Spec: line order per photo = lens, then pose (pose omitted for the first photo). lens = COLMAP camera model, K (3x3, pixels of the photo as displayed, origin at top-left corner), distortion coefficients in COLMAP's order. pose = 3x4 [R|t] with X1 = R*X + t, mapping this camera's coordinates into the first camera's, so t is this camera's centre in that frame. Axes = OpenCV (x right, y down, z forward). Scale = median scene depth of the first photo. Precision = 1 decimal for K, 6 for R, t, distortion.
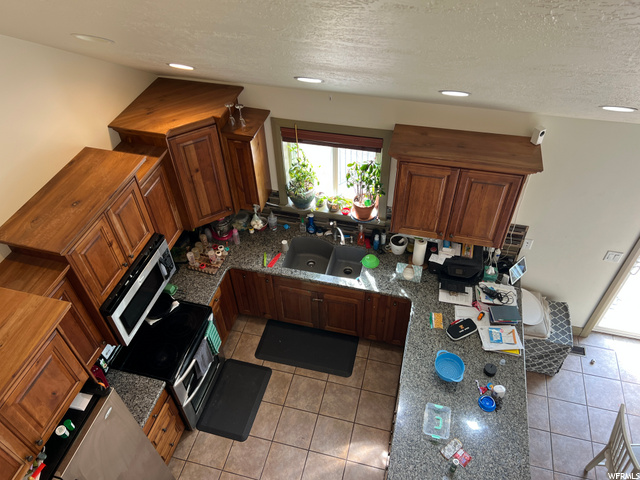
lens RADIAL K [[479.8, 0, 320.0], [0, 479.8, 240.0], [0, 0, 1]] dist [-0.007455, -0.002342]
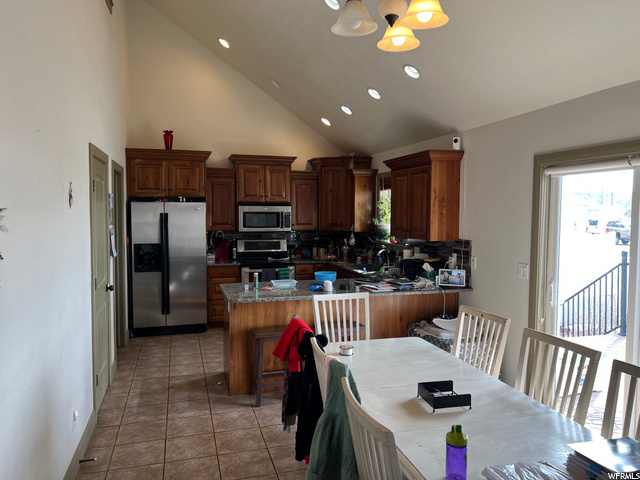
lens RADIAL K [[479.8, 0, 320.0], [0, 479.8, 240.0], [0, 0, 1]] dist [-0.007455, -0.002342]
pose [[0.512130, 0.074694, -0.855654, 1.226456], [-0.614610, 0.727762, -0.304330, 0.536007], [0.599981, 0.681750, 0.418617, 0.313840]]
